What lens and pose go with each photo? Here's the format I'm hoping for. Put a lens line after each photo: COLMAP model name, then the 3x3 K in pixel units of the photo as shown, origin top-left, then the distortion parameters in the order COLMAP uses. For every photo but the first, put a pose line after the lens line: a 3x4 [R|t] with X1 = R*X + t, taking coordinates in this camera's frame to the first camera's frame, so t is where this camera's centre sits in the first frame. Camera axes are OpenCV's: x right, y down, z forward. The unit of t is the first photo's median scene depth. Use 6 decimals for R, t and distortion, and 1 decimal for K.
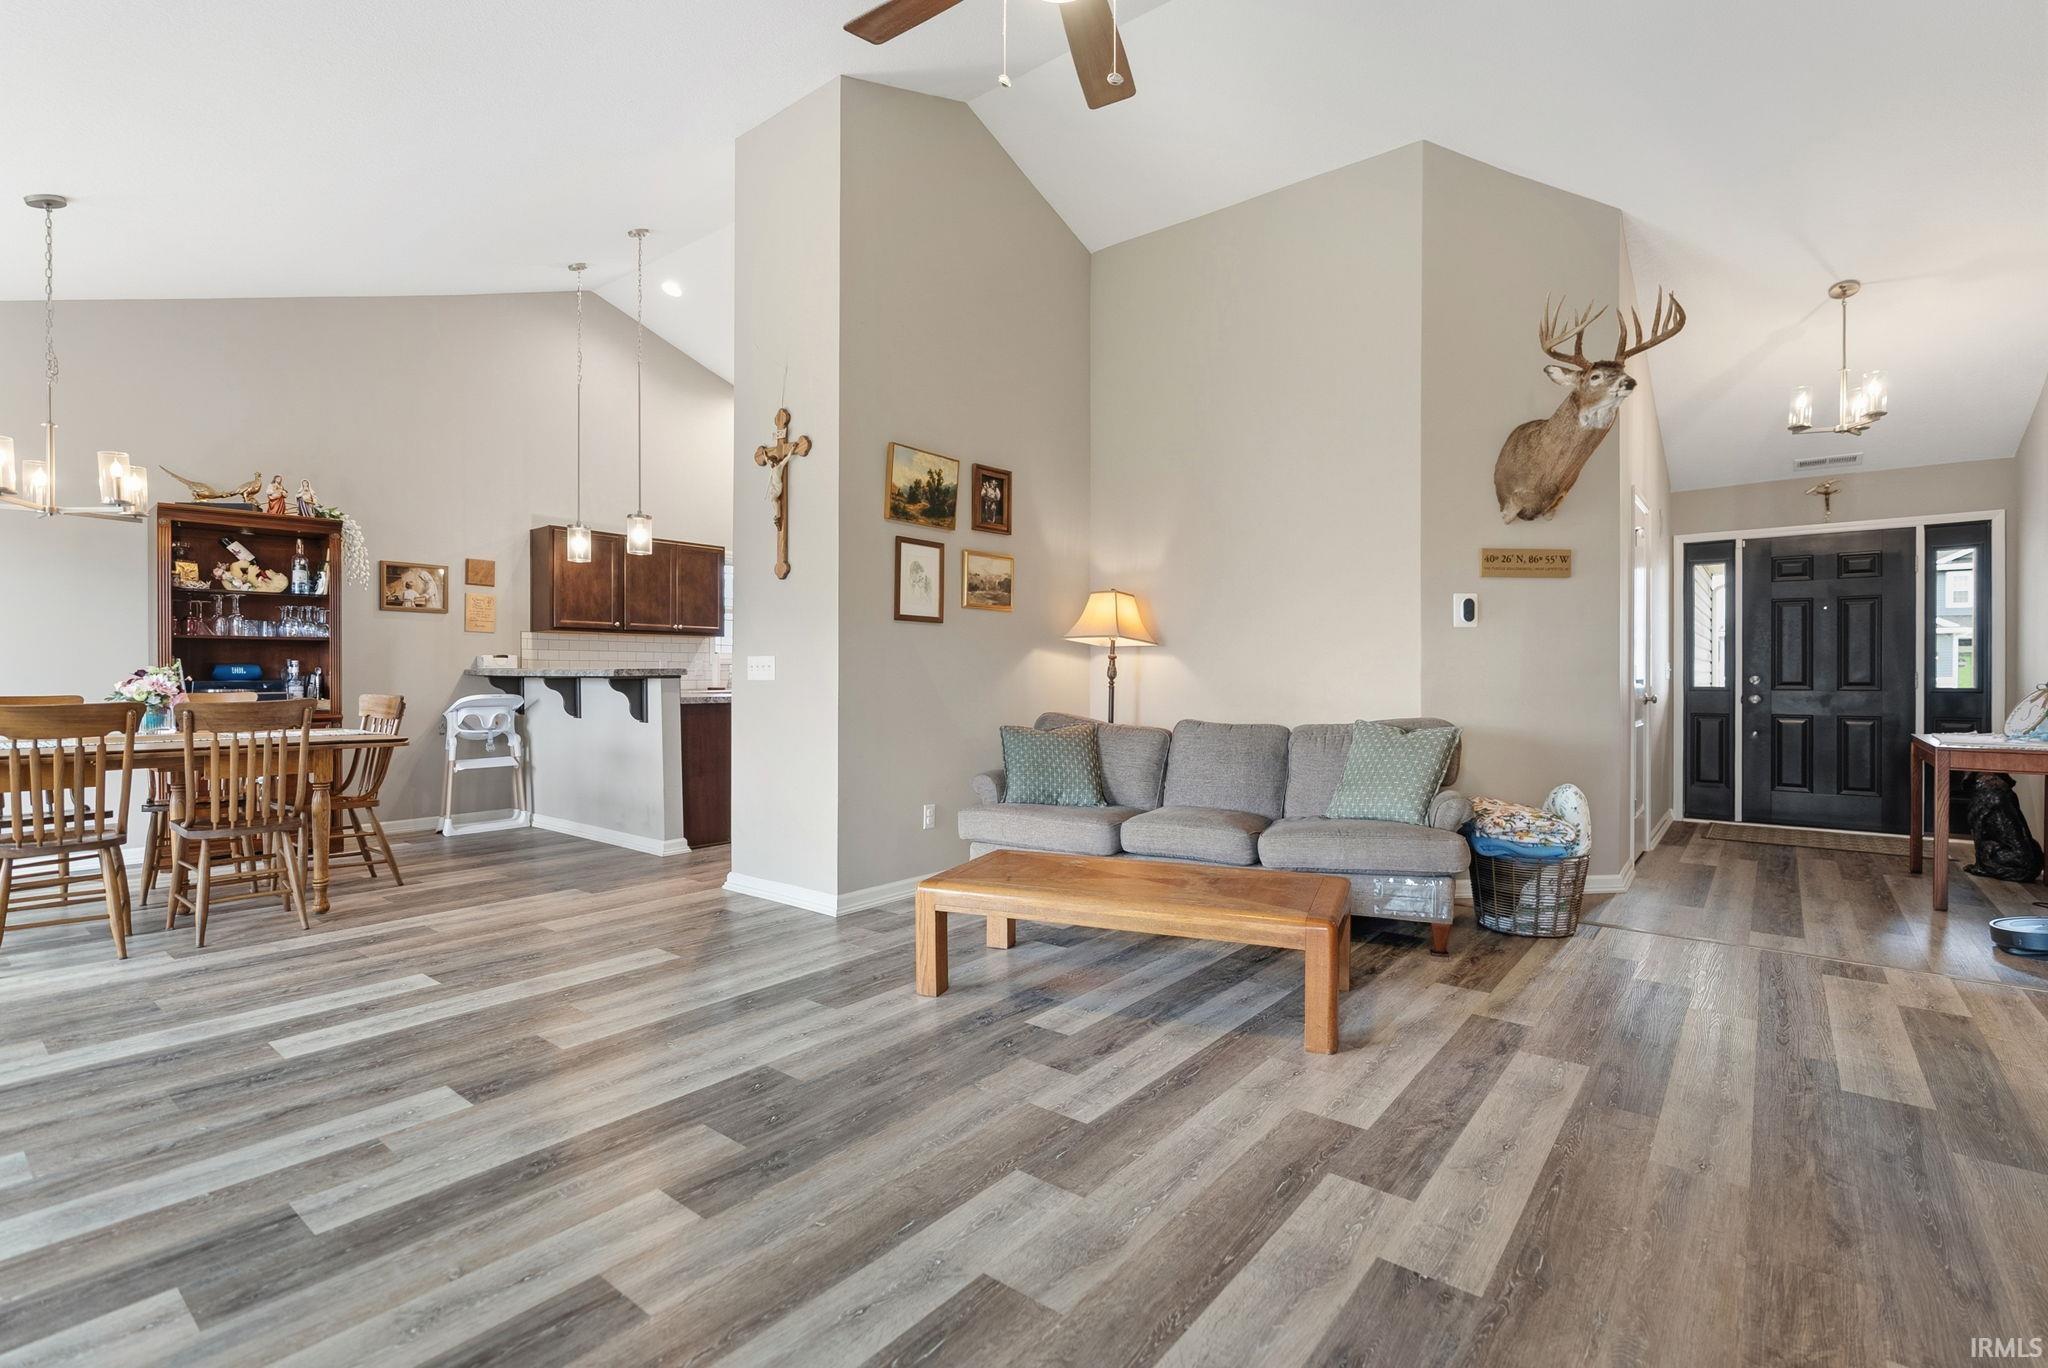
lens RADIAL K [[943.9, 0, 1031.4], [0, 943.9, 679.9], [0, 0, 1]] dist [-0.015027, 0.006232]
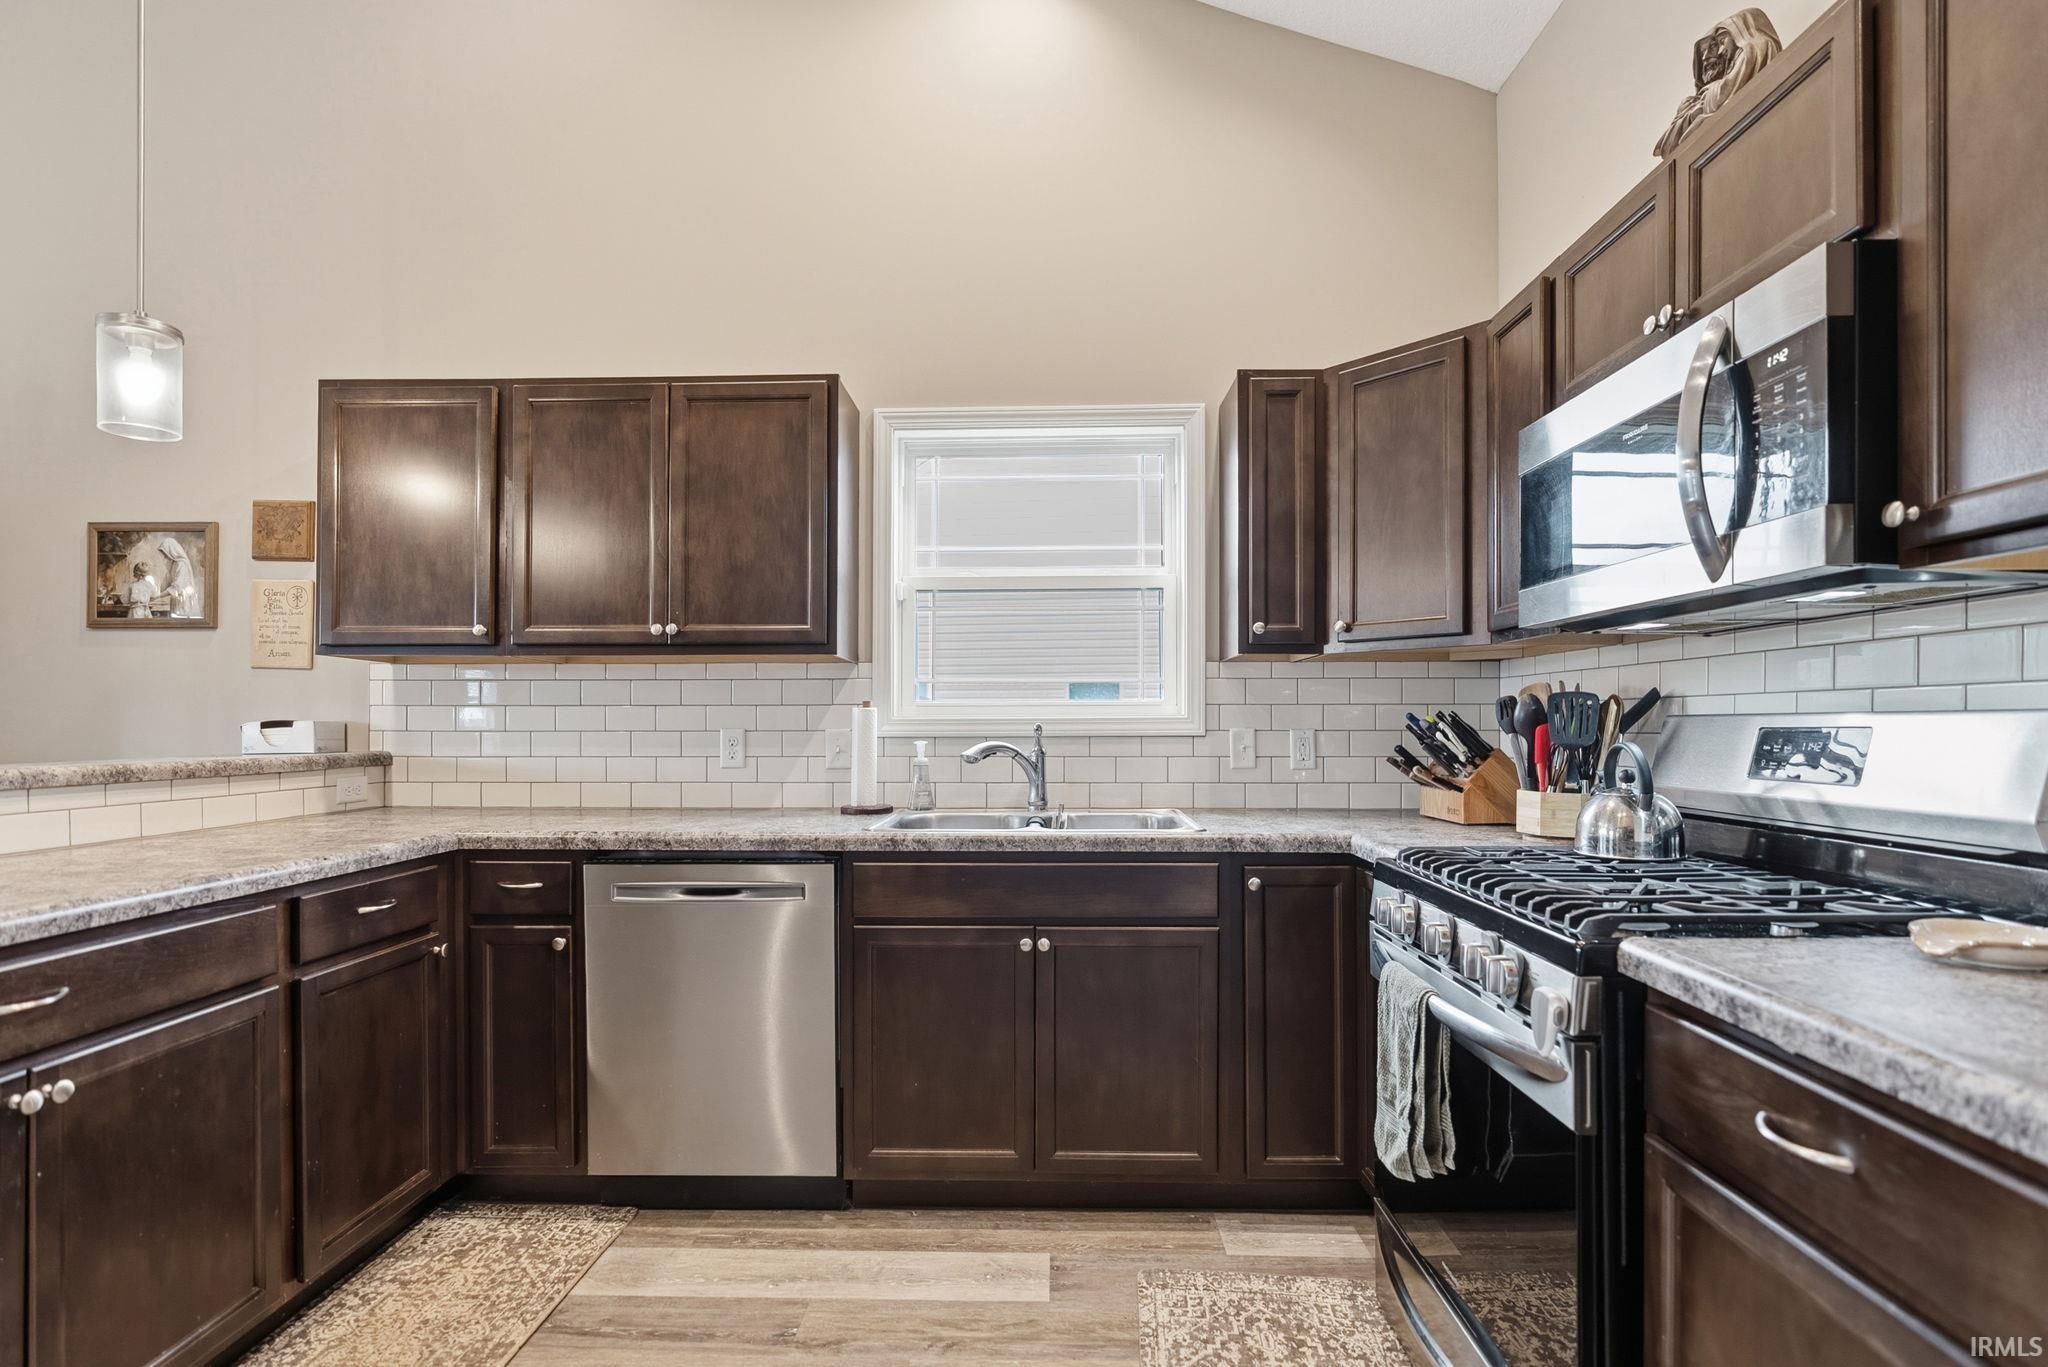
lens RADIAL K [[943.9, 0, 1031.7], [0, 943.9, 724.6], [0, 0, 1]] dist [-0.015027, 0.006232]
pose [[0.606340, -0.003708, -0.795197, -0.050936], [-0.001218, 0.999984, -0.005591, -0.034042], [0.795205, 0.004359, 0.606325, 1.496592]]
